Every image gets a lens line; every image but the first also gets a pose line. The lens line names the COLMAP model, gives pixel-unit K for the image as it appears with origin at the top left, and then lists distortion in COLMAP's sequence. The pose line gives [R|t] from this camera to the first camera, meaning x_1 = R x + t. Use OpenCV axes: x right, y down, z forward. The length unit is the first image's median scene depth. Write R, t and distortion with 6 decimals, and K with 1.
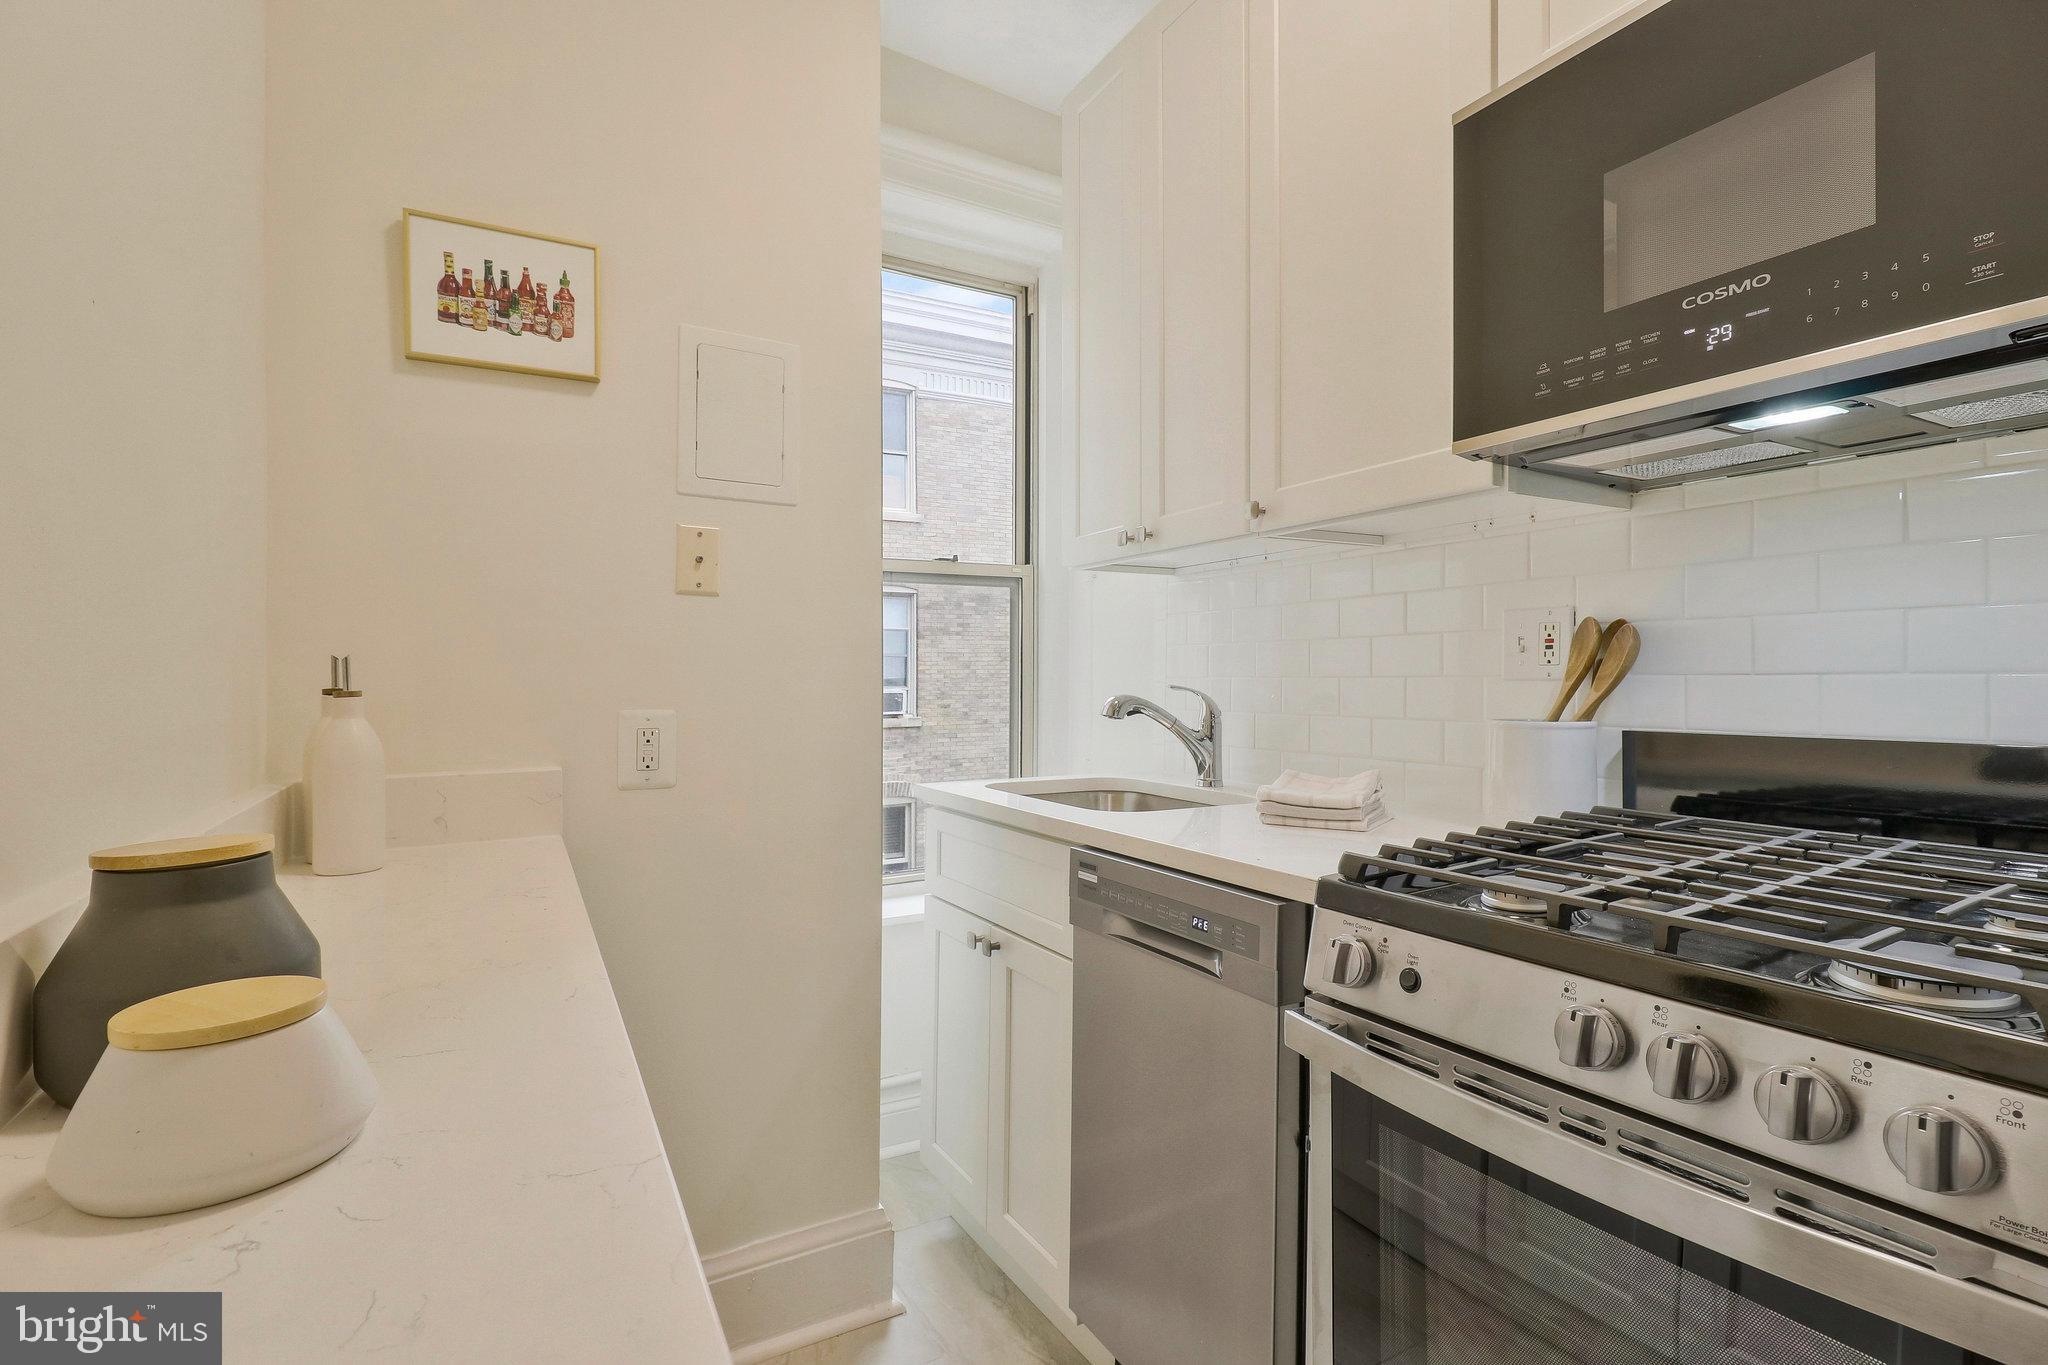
lens RADIAL K [[966.1, 0, 1026.7], [0, 966.1, 665.9], [0, 0, 1]] dist [0.009080, -0.003201]
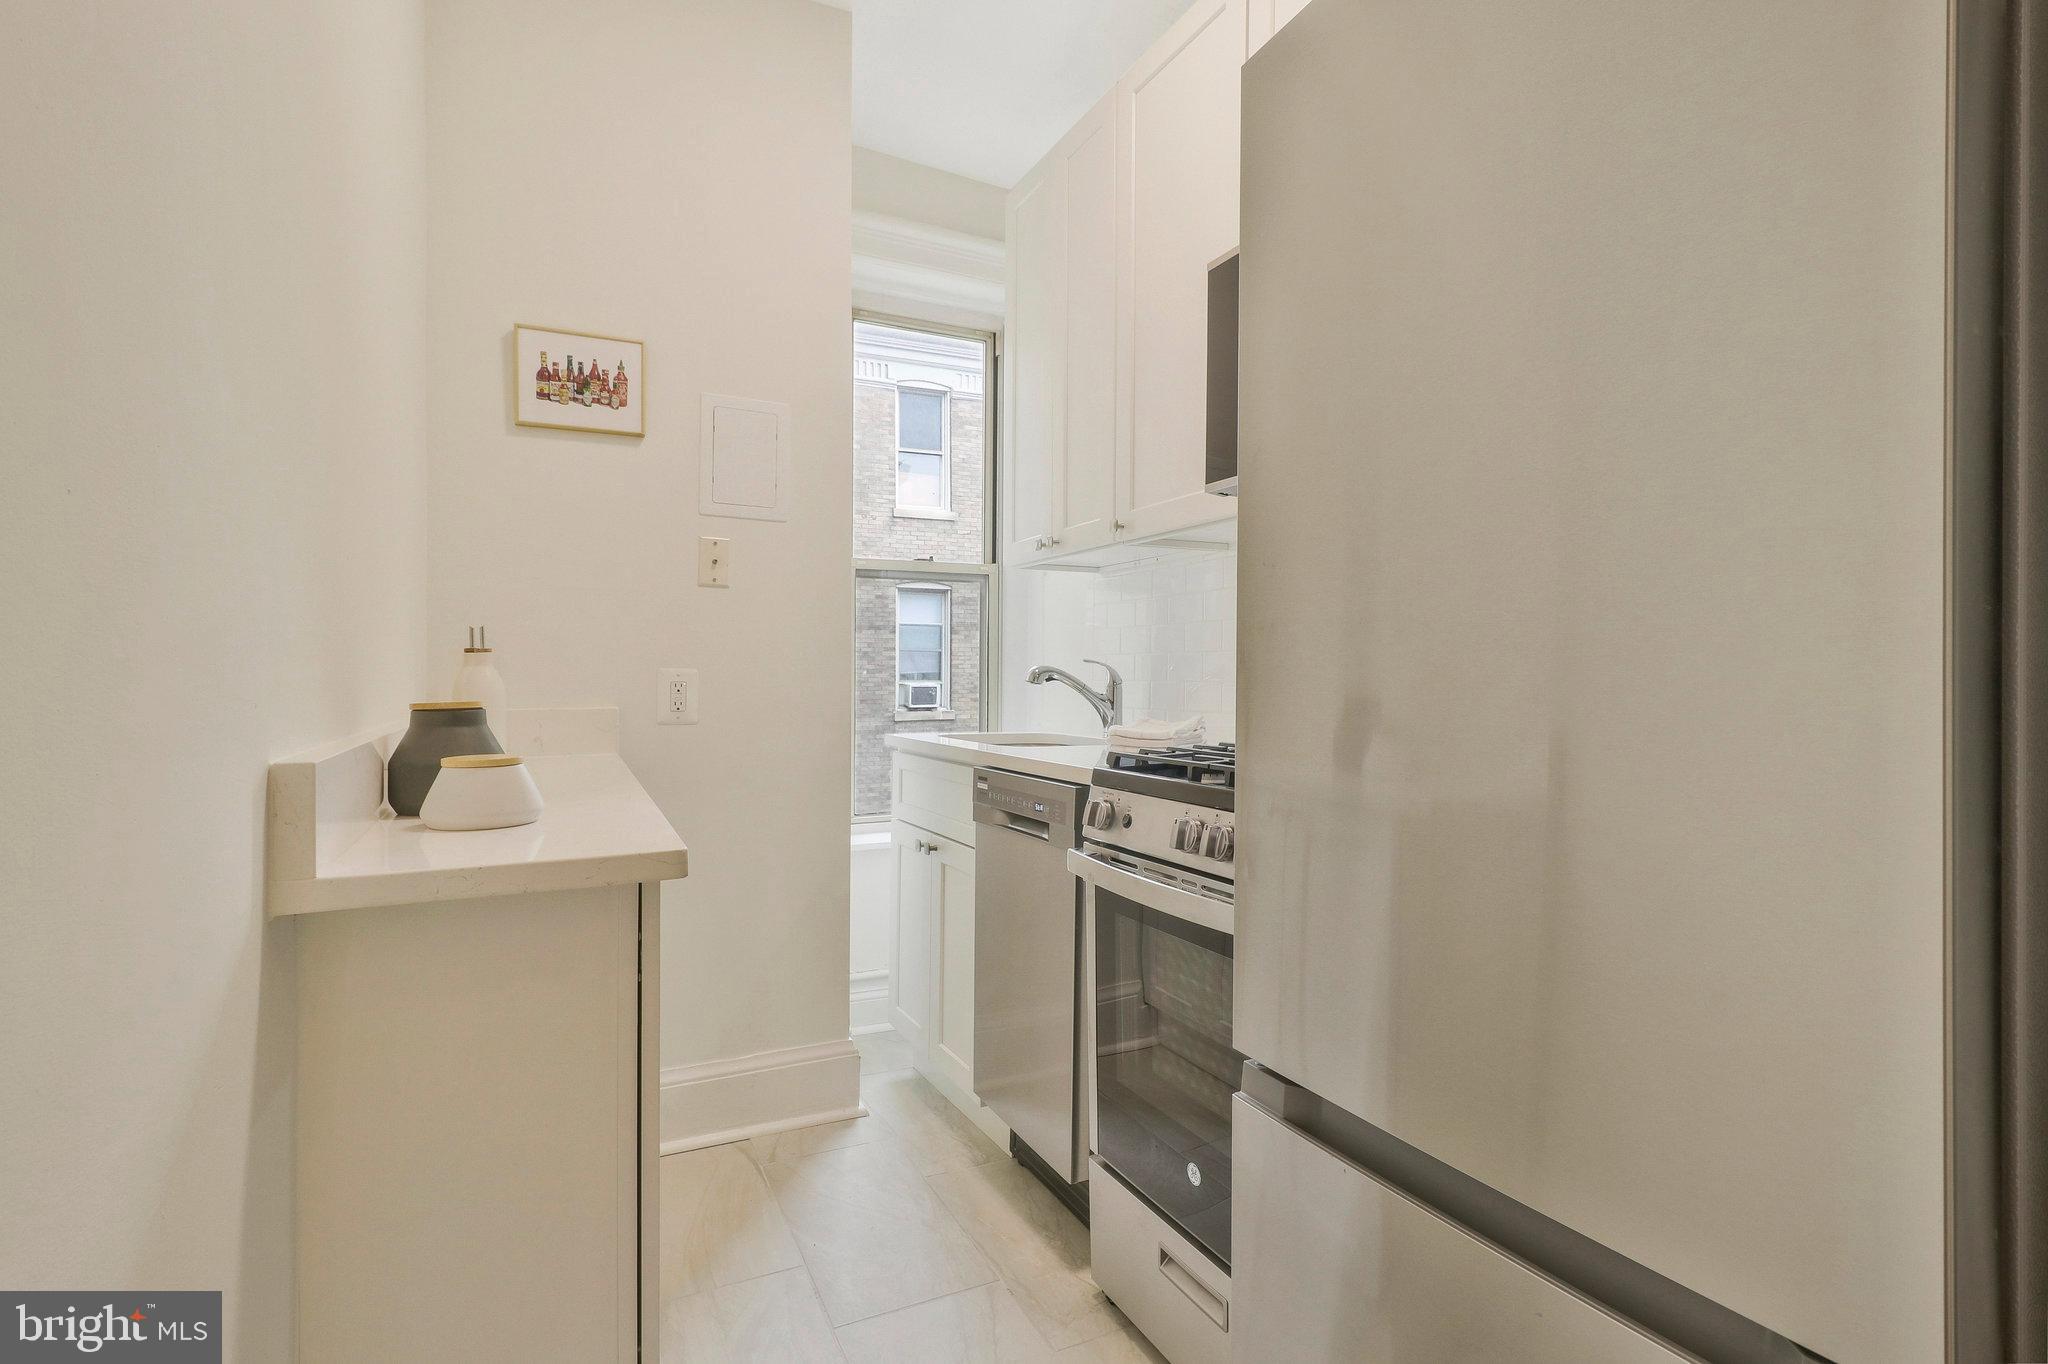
lens RADIAL K [[966.1, 0, 1024.3], [0, 966.1, 686.5], [0, 0, 1]] dist [0.009080, -0.003201]
pose [[0.998920, 0.007429, -0.045871, 0.174211], [-0.006319, 0.999685, 0.024290, 0.034105], [0.046037, -0.023974, 0.998652, -0.382346]]
